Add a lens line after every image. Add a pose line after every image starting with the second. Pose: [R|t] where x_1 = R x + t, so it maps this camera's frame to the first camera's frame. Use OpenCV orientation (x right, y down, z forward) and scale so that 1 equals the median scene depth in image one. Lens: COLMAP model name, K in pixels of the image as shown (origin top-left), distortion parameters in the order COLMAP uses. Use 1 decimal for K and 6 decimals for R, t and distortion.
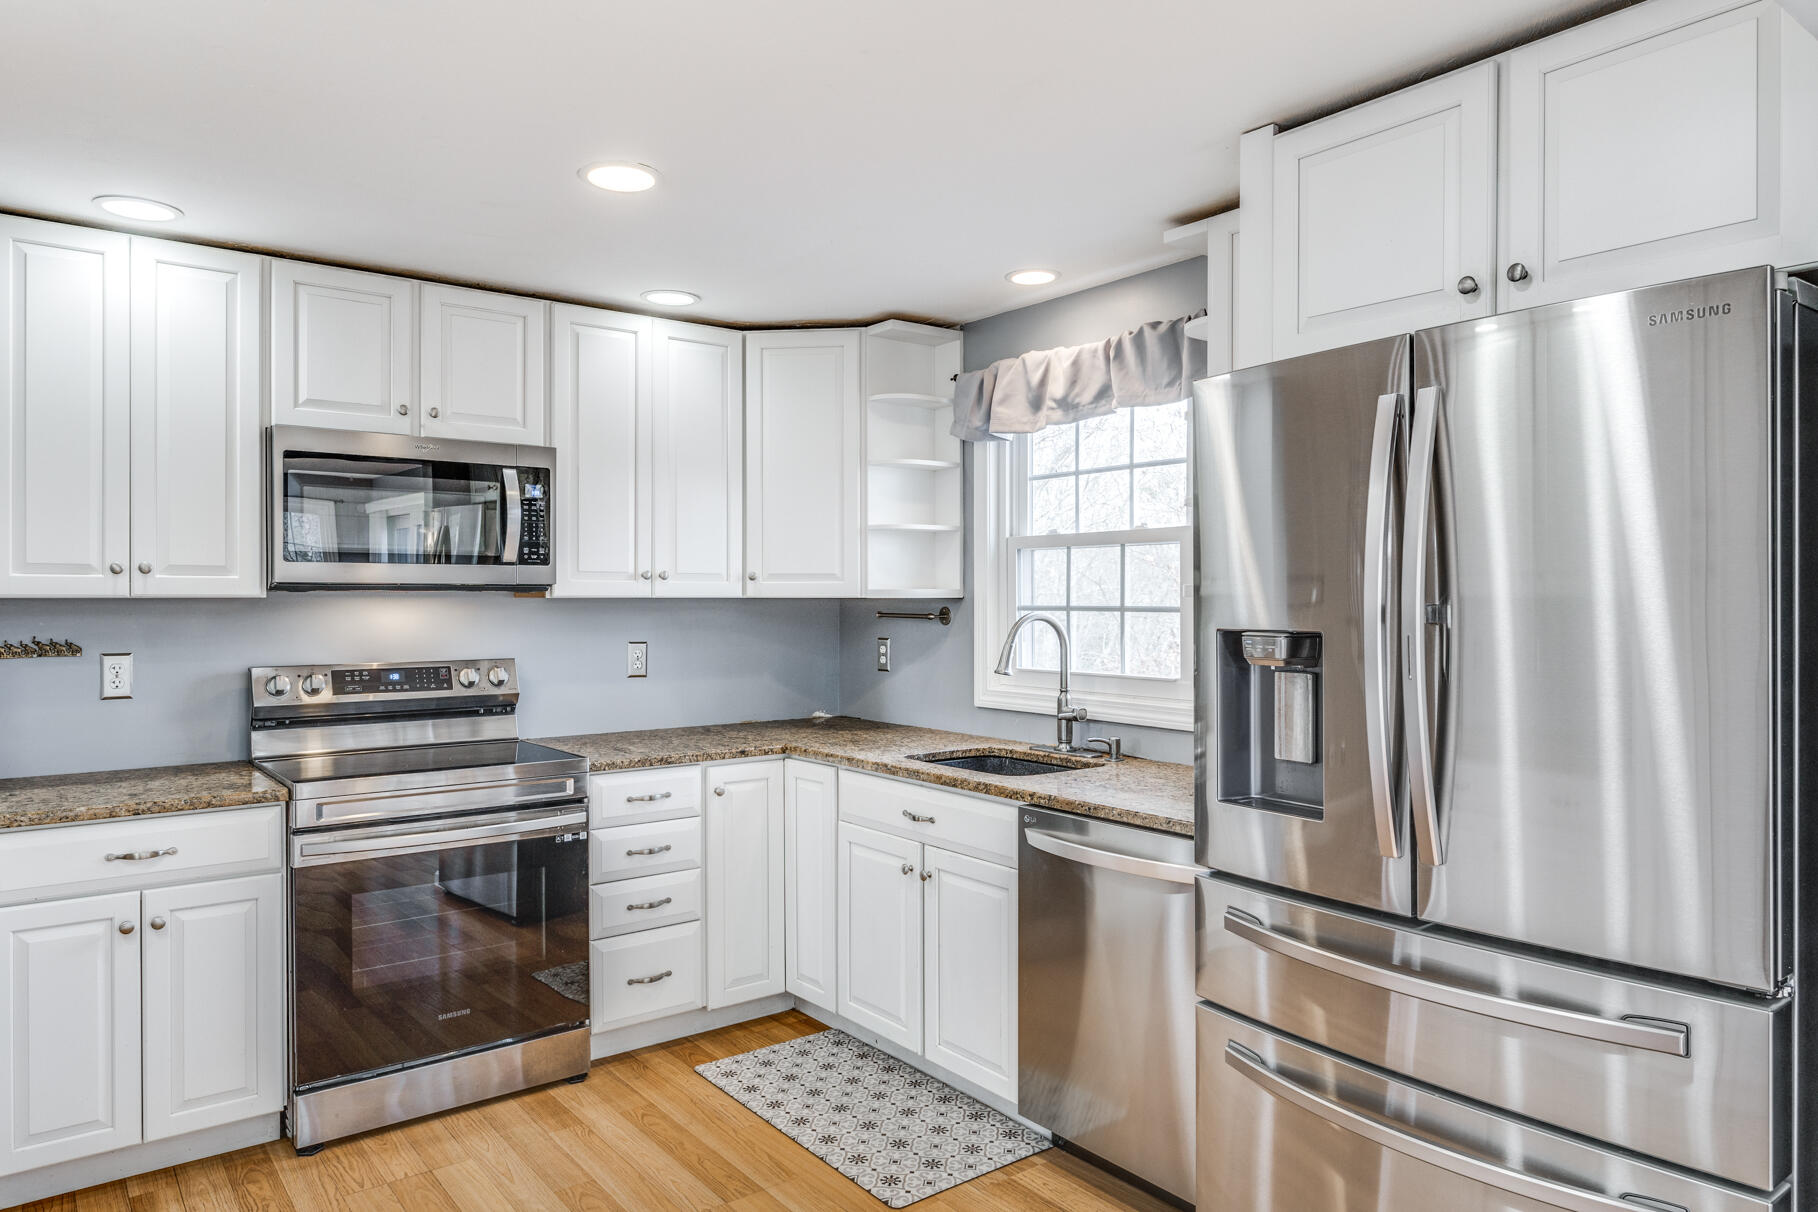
lens RADIAL K [[1165.0, 0, 919.4], [0, 1165.0, 607.2], [0, 0, 1]] dist [-0.010624, -0.001860]
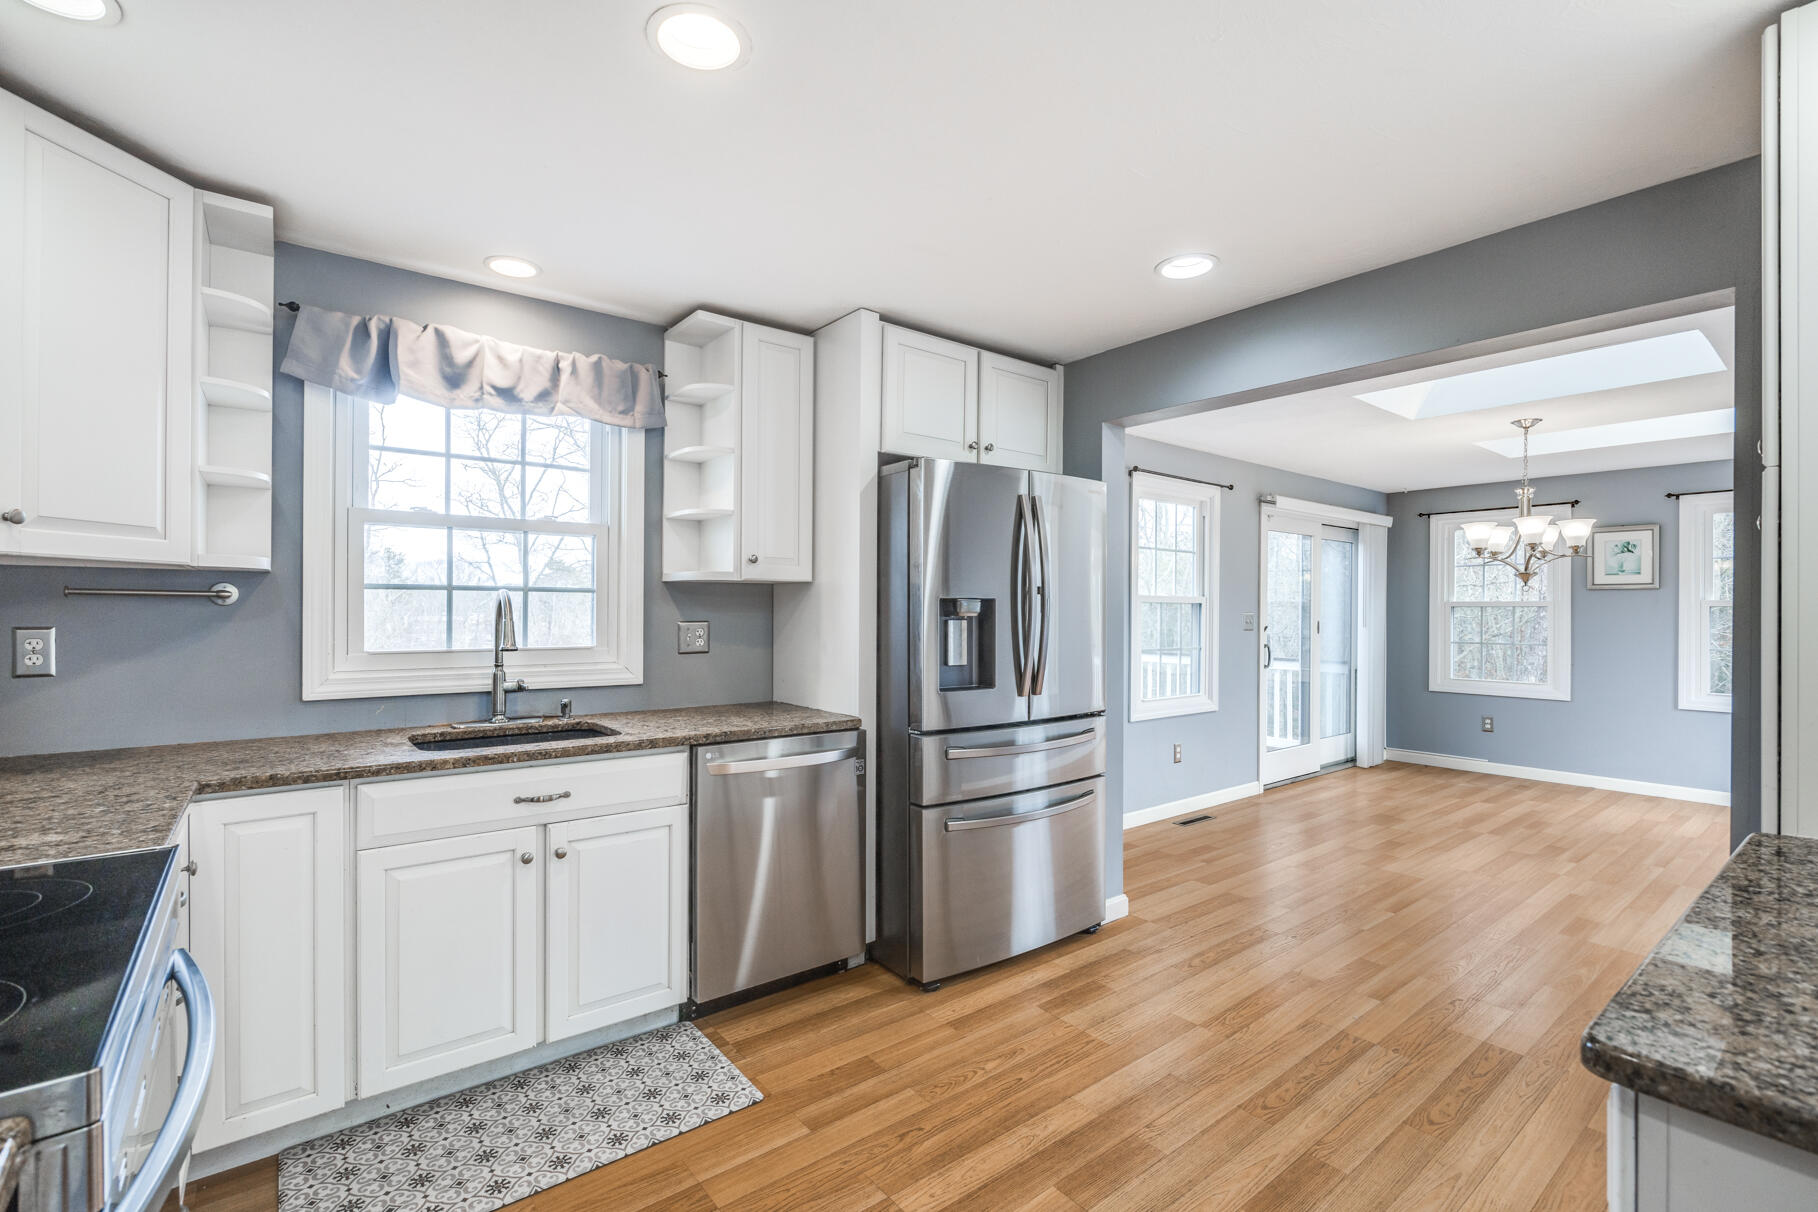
lens RADIAL K [[808.8, 0, 912.8], [0, 808.8, 612.3], [0, 0, 1]] dist [-0.002933, -0.000276]
pose [[-0.003454, -0.002248, 0.999992, -0.624225], [0.003100, 0.999993, 0.002259, 0.023852], [-0.999989, 0.003107, -0.003447, 0.645013]]
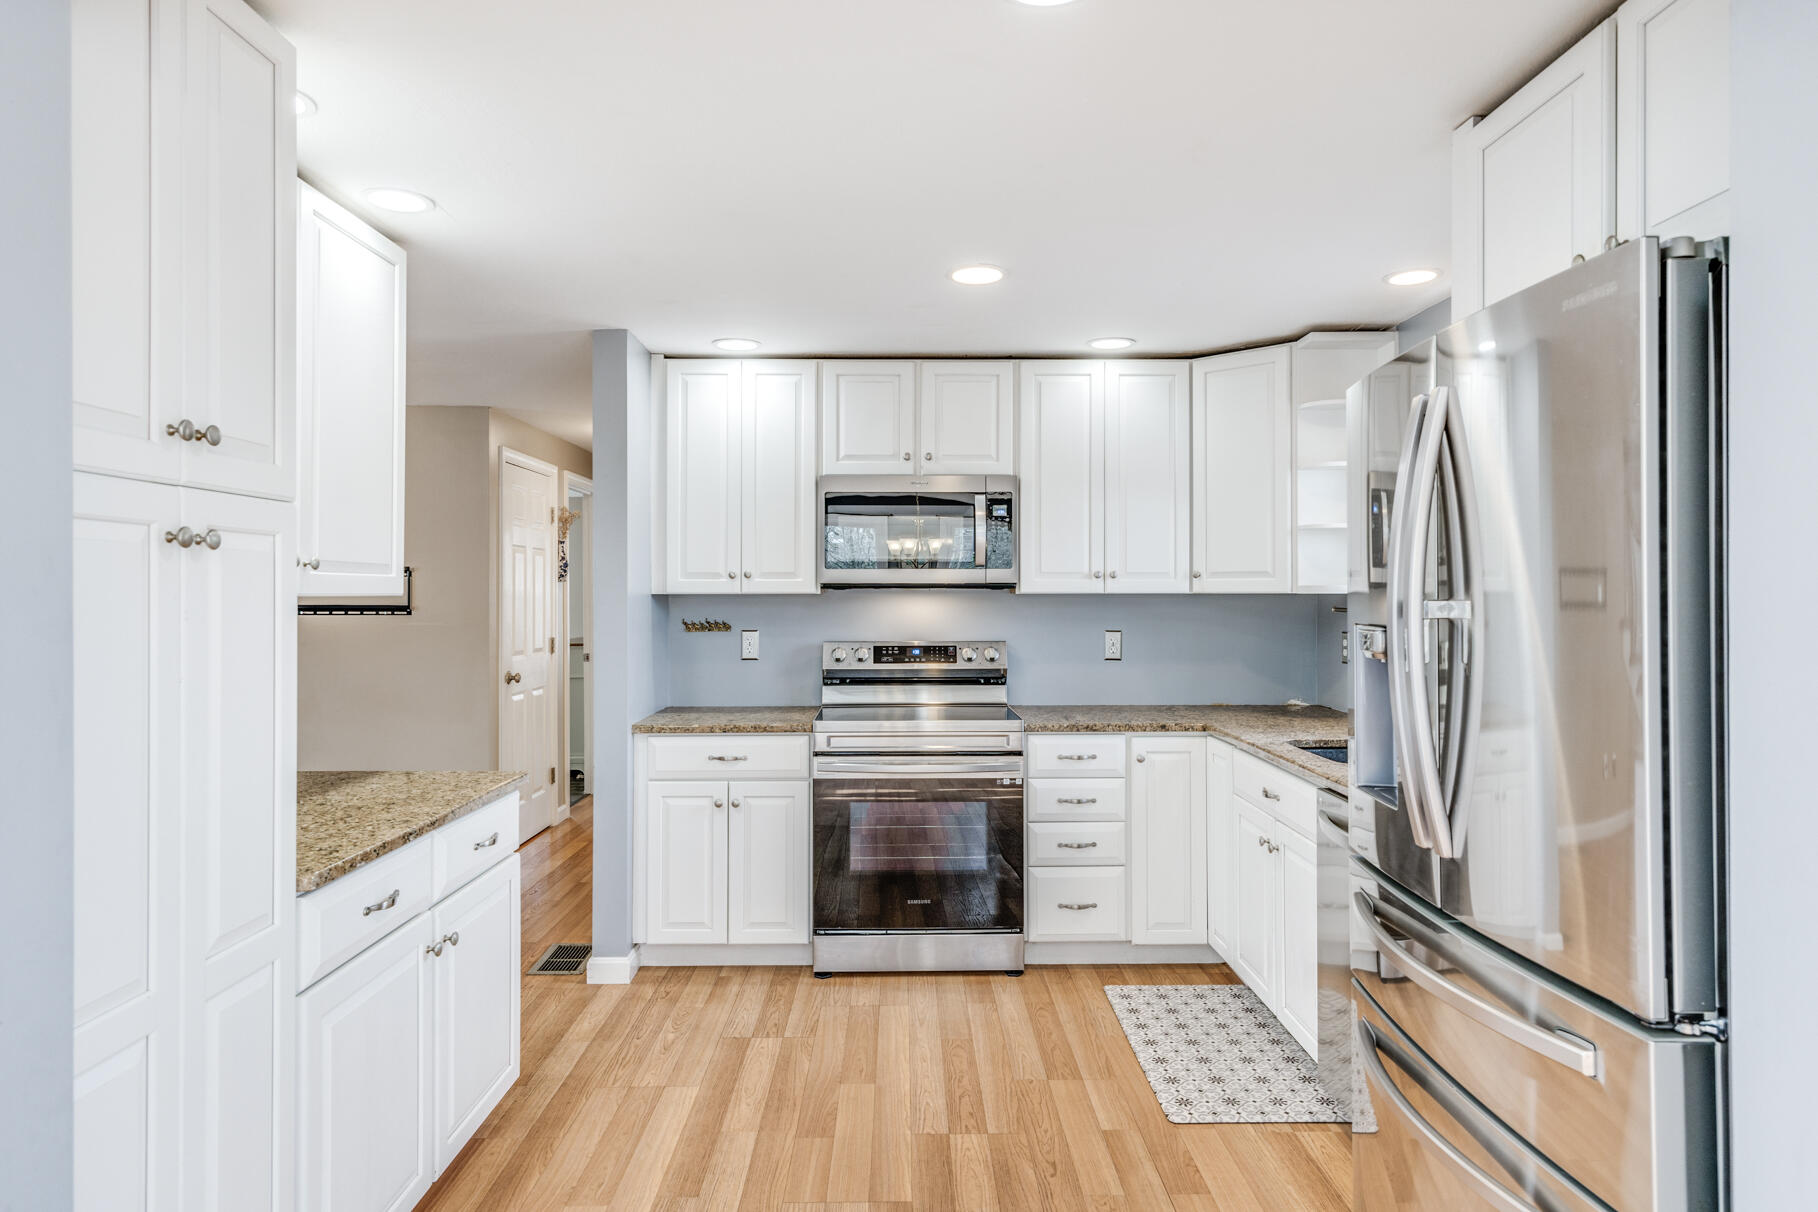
lens RADIAL K [[1097.4, 0, 909.3], [0, 1097.4, 592.2], [0, 0, 1]] dist [-0.007143, -0.000037]
pose [[0.791285, -0.001996, -0.611445, 0.332452], [-0.003846, 0.999959, -0.008242, 0.000789], [0.611436, 0.008873, 0.791244, -0.018560]]
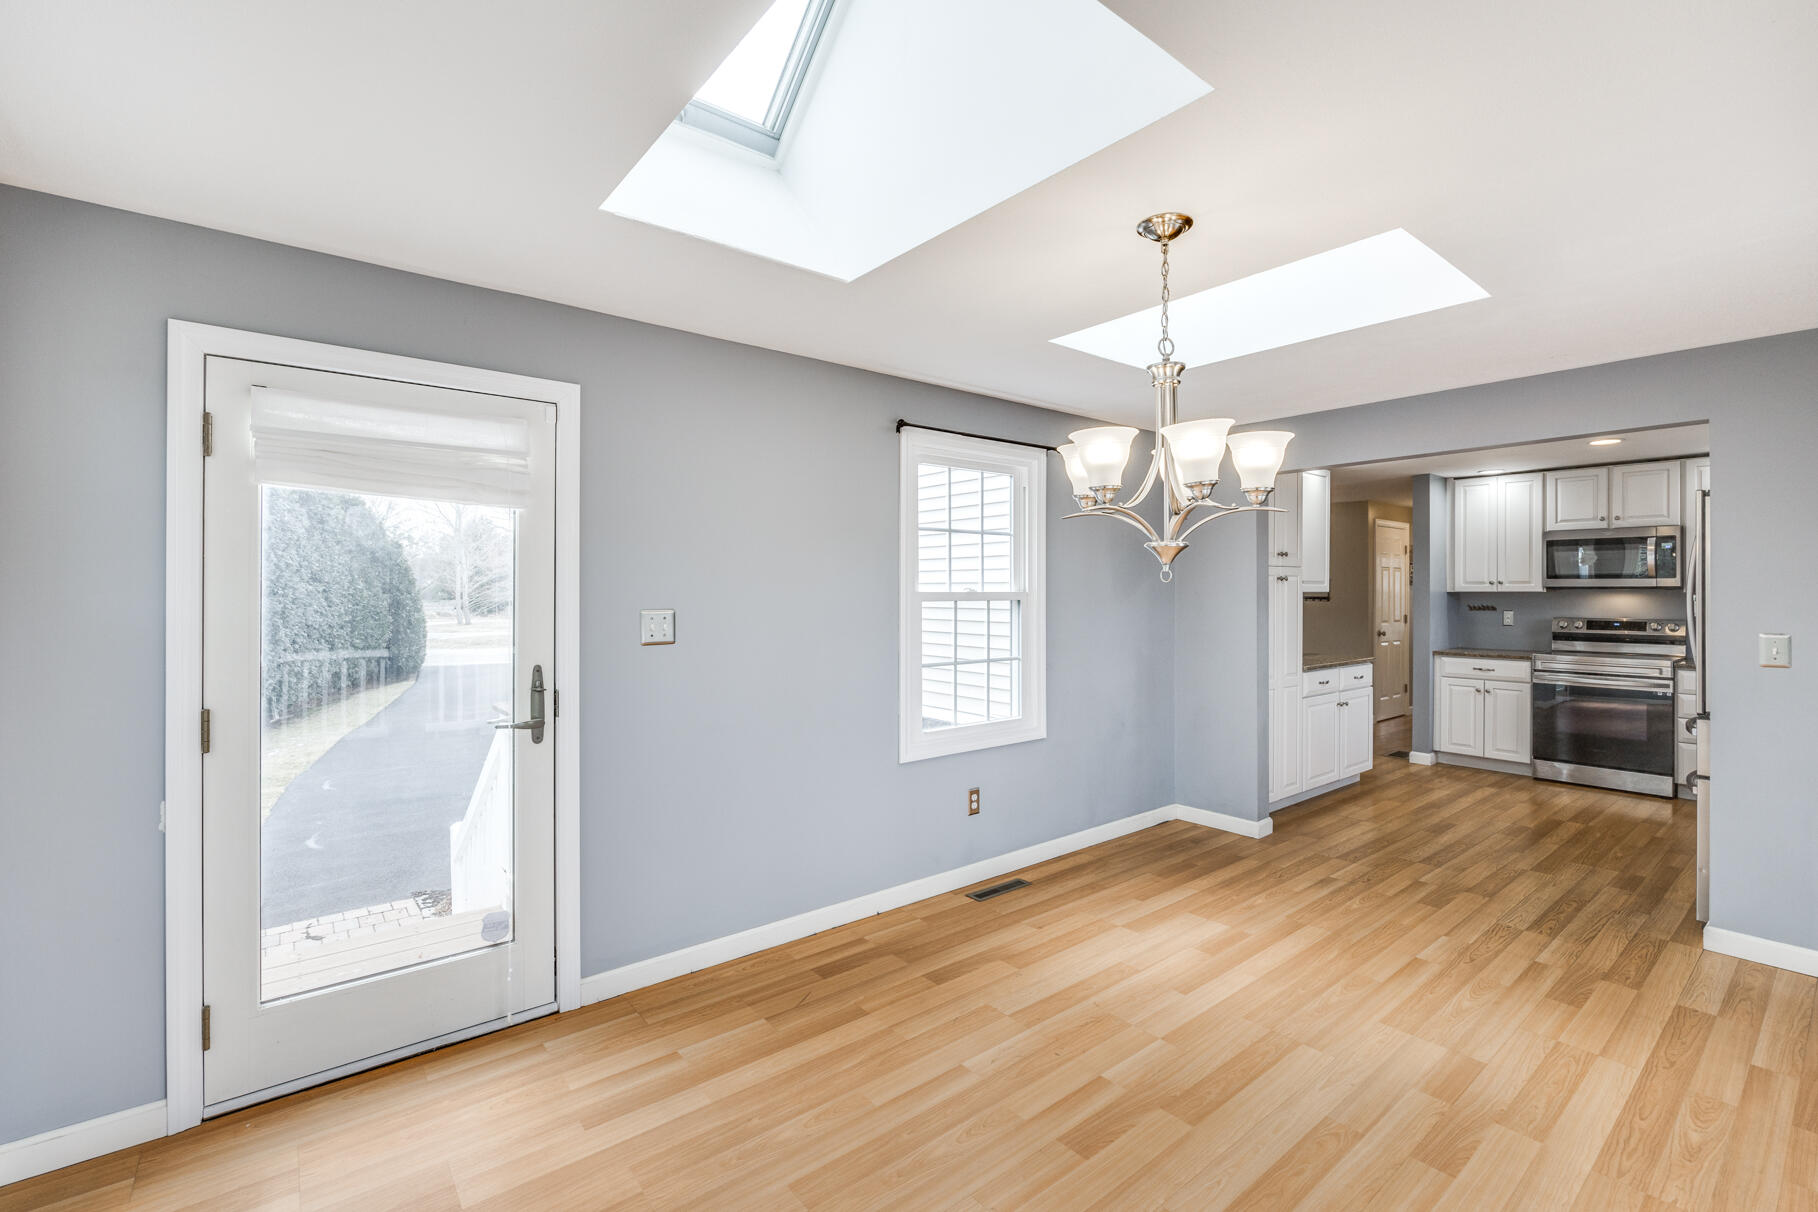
lens RADIAL K [[795.5, 0, 926.1], [0, 795.5, 588.0], [0, 0, 1]] dist [-0.000954, 0.000207]
pose [[0.023192, -0.003885, -0.999723, 1.215604], [-0.010560, 0.999936, -0.004130, 0.005634], [0.999675, 0.010653, 0.023149, -0.504412]]
